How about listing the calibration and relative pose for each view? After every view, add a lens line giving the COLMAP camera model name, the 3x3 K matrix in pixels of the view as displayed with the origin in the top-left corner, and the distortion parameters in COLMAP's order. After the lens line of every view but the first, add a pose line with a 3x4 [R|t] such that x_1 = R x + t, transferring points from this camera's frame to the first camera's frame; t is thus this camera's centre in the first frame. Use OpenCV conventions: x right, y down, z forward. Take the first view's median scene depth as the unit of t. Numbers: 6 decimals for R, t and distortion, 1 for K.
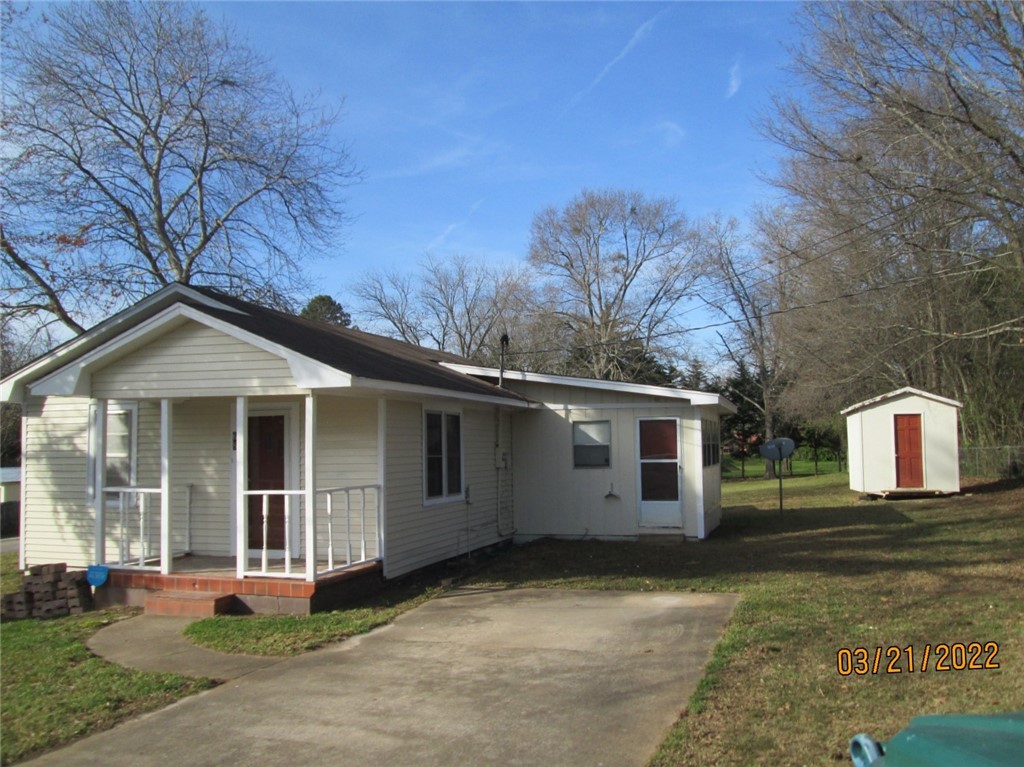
lens RADIAL K [[910.3, 0, 508.3], [0, 910.3, 388.3], [0, 0, 1]] dist [-0.030350, -0.008101]
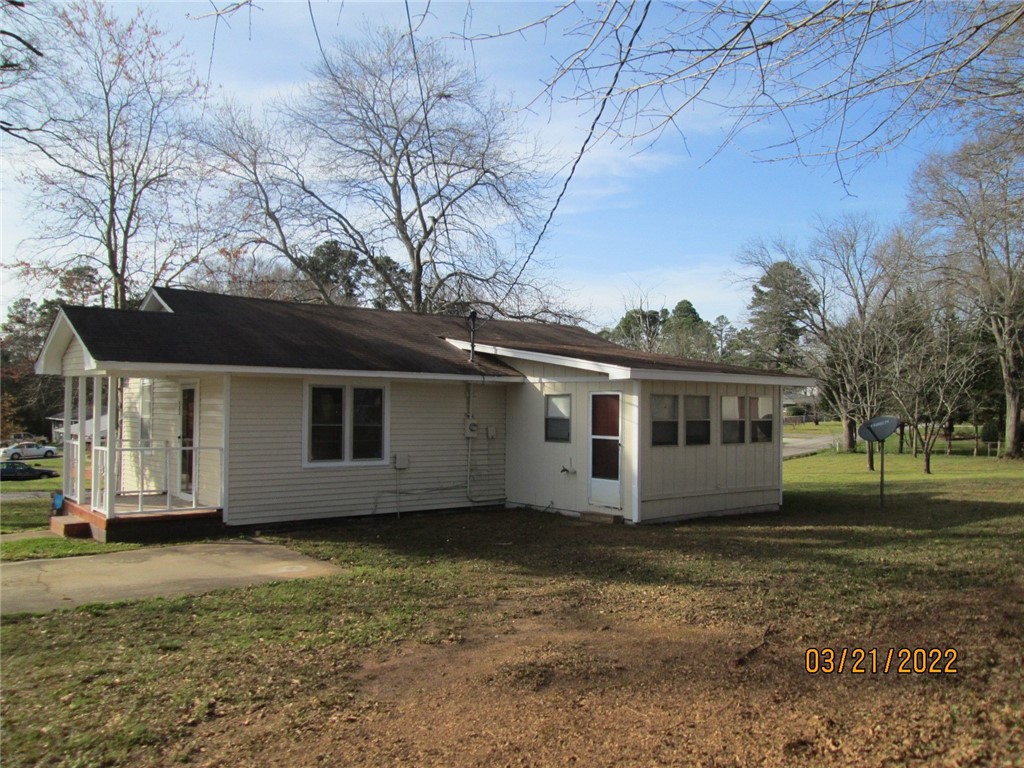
lens RADIAL K [[844.7, 0, 519.1], [0, 844.7, 385.2], [0, 0, 1]] dist [-0.038260, -0.001110]
pose [[0.835519, 0.009317, -0.549383, 0.678664], [0.011553, 0.999337, 0.034518, -0.007864], [0.549341, -0.035188, 0.834857, 0.249664]]
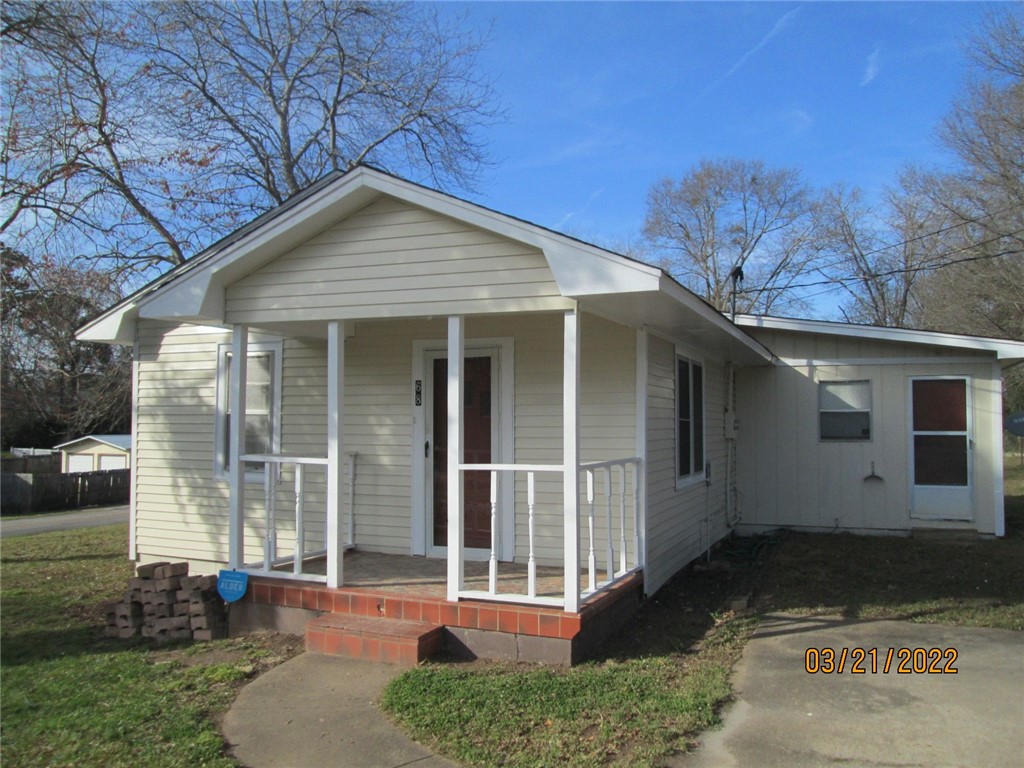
lens RADIAL K [[844.7, 0, 508.5], [0, 844.7, 387.7], [0, 0, 1]] dist [-0.038260, -0.001110]
pose [[0.995773, 0.011693, -0.091098, -0.155205], [-0.009782, 0.999723, 0.021399, 0.035517], [0.091323, -0.020418, 0.995612, 0.316626]]
